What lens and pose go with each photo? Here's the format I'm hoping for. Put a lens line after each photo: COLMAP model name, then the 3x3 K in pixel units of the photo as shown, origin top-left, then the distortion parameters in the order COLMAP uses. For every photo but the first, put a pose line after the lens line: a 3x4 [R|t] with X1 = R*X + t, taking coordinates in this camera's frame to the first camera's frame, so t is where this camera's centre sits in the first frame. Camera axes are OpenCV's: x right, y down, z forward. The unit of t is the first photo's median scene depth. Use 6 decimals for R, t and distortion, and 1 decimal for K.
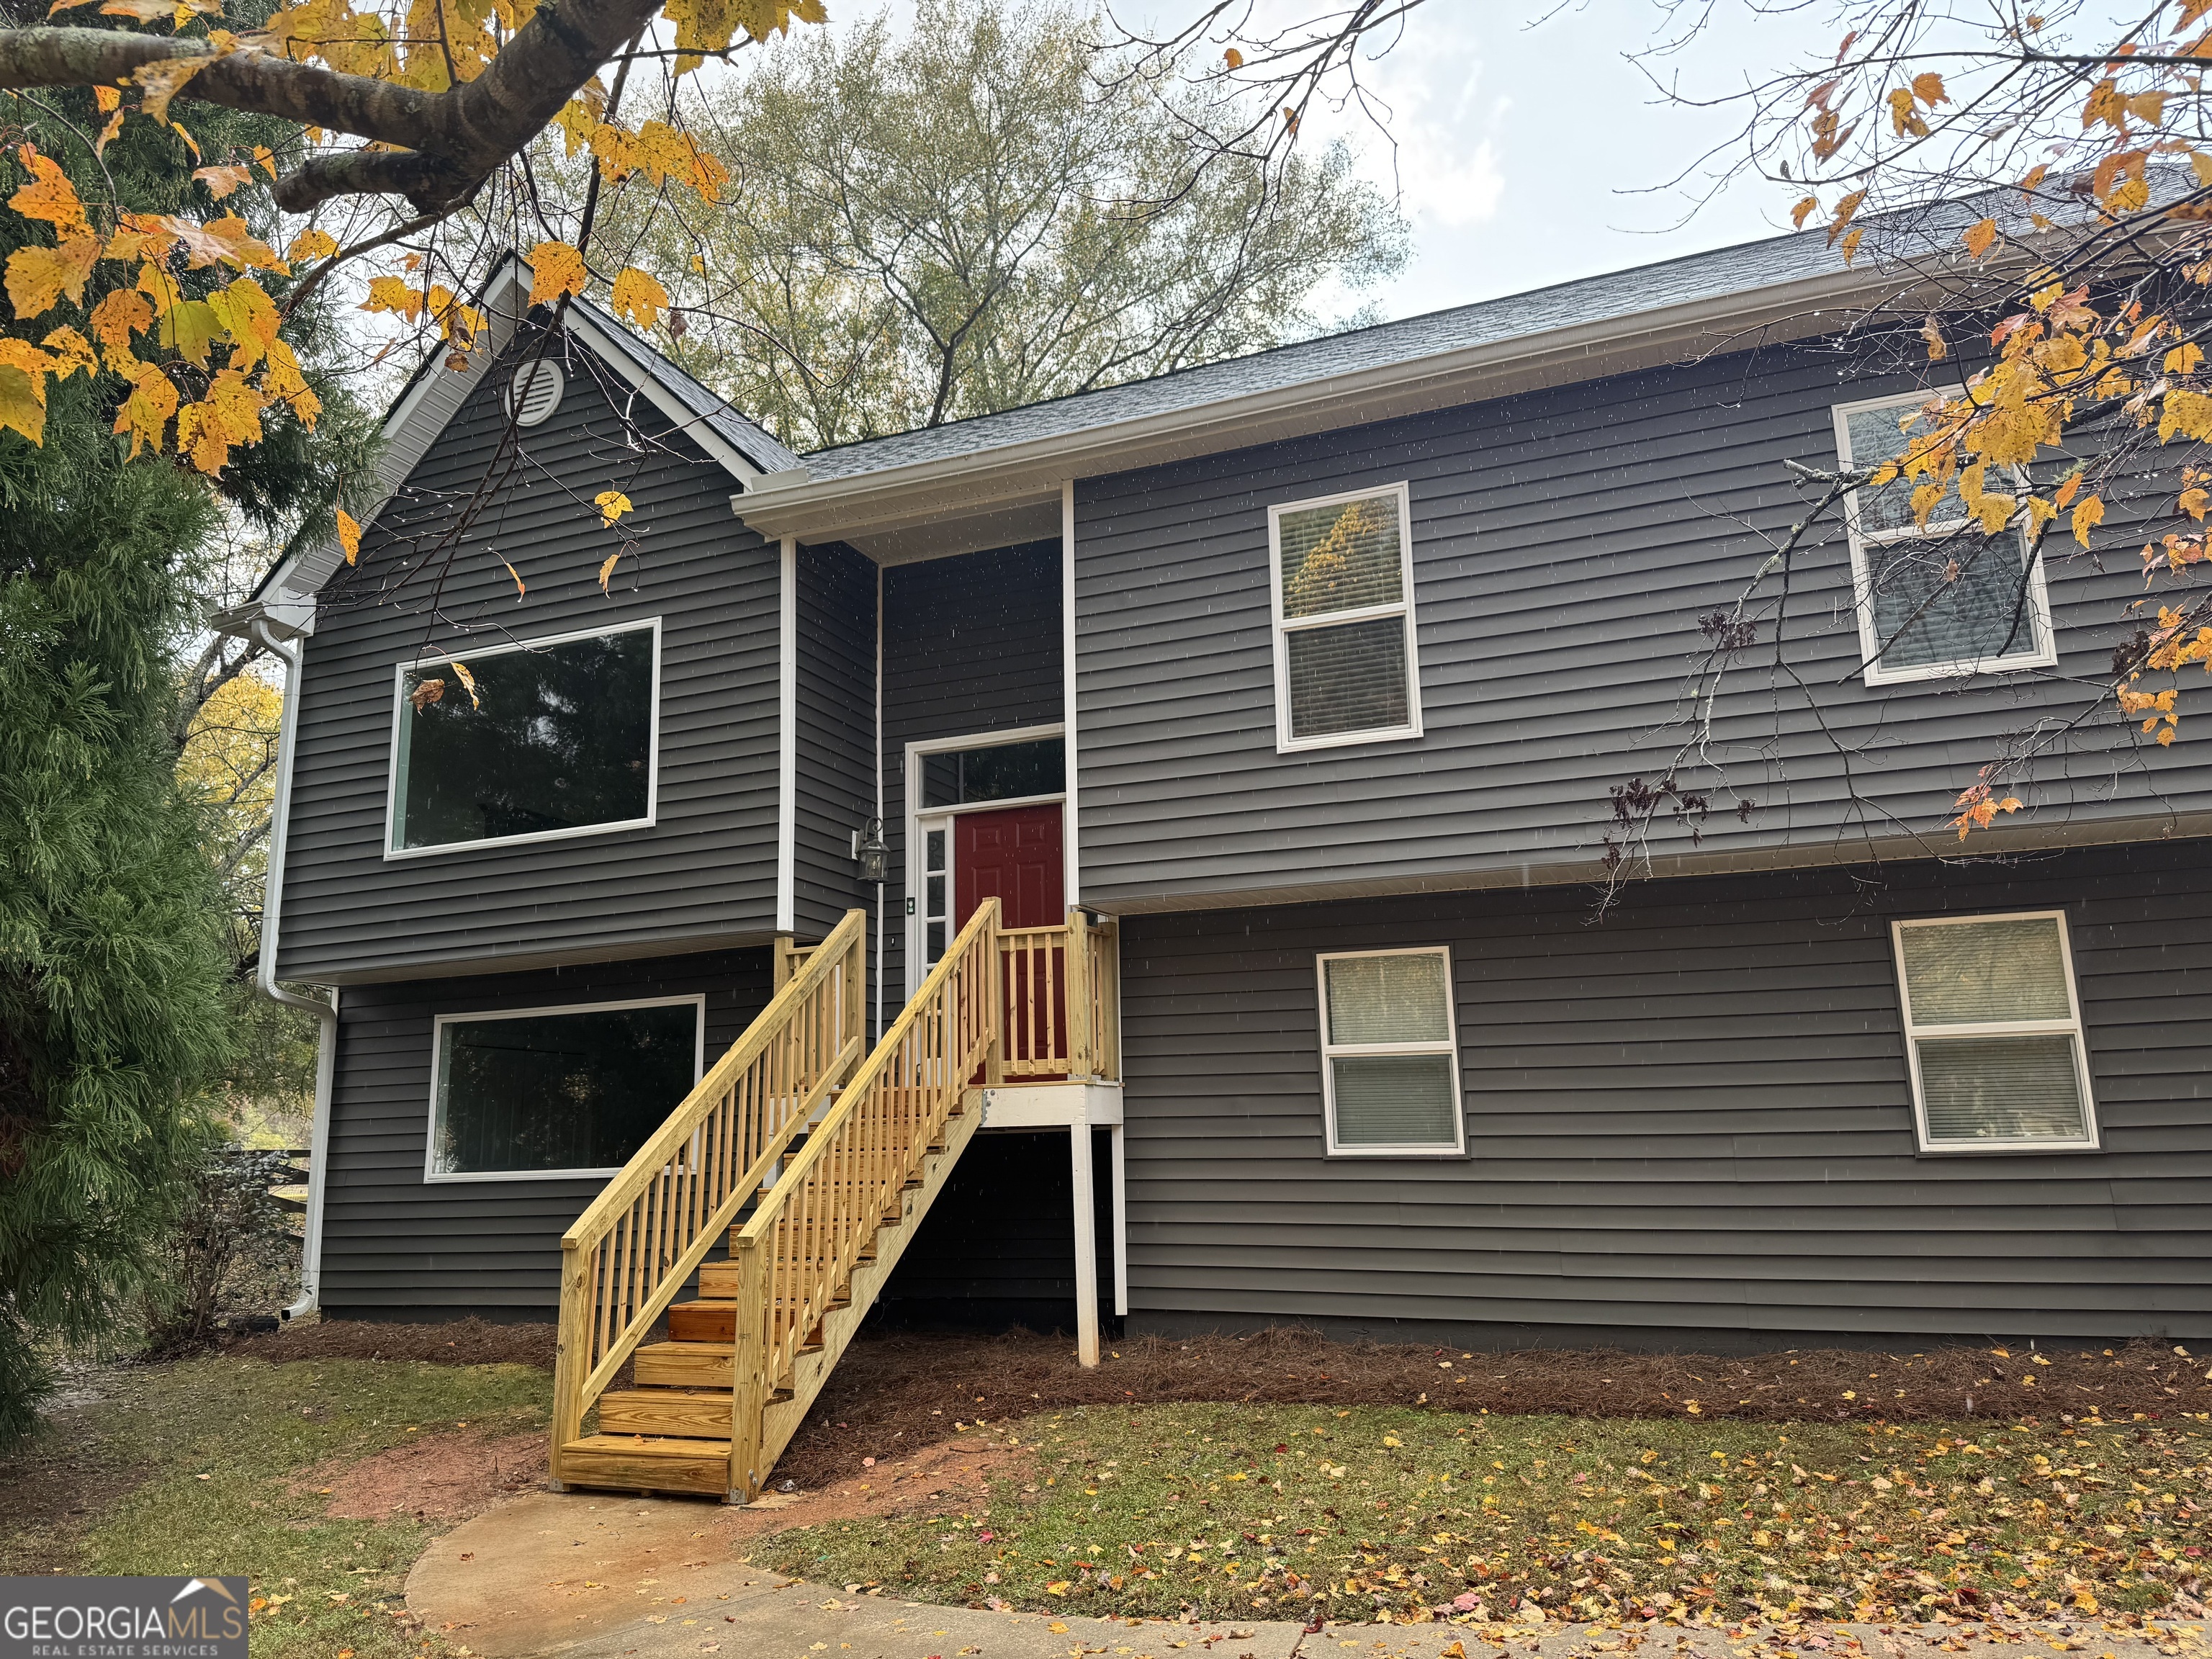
lens RADIAL K [[1563.7, 0, 1106.0], [0, 1563.7, 829.5], [0, 0, 1]] dist [0.020267, -0.005259]
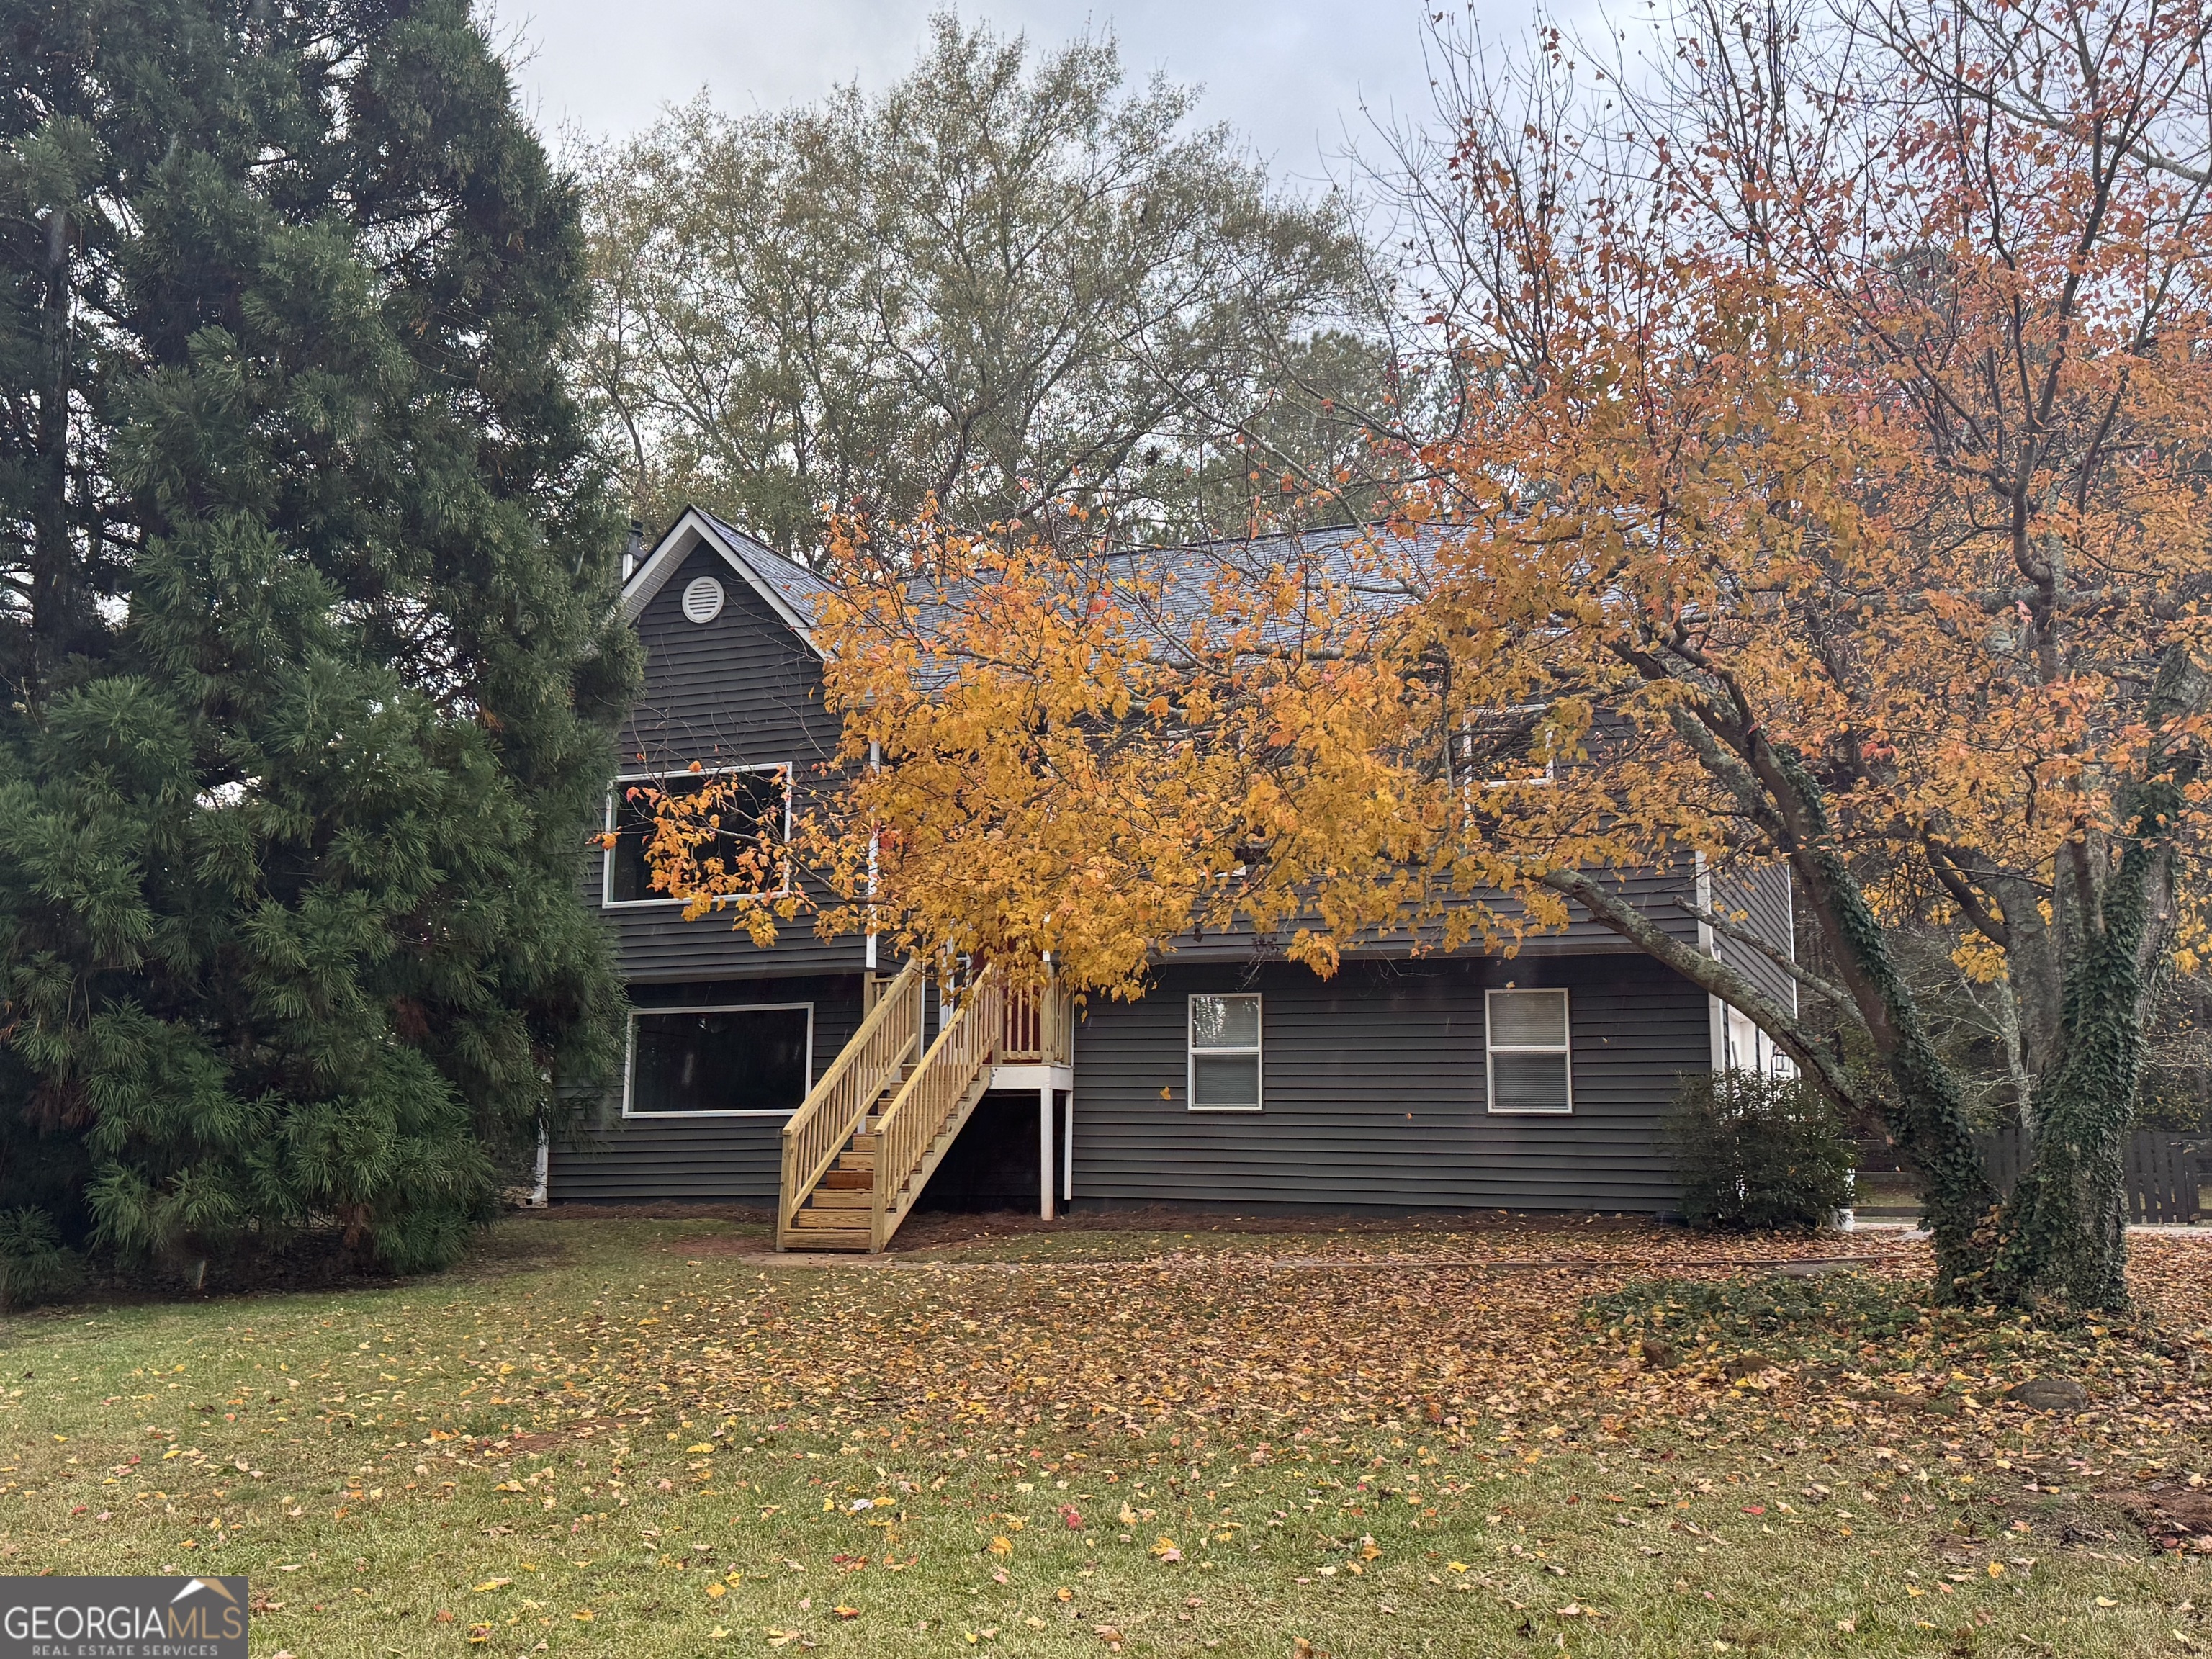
lens RADIAL K [[2184.9, 0, 1106.0], [0, 2184.9, 829.5], [0, 0, 1]] dist [-0.011201, -0.000273]
pose [[0.999431, 0.030546, -0.014282, 0.077478], [-0.029933, 0.998696, 0.041364, -0.205252], [0.015527, -0.040913, 0.999042, -1.439733]]
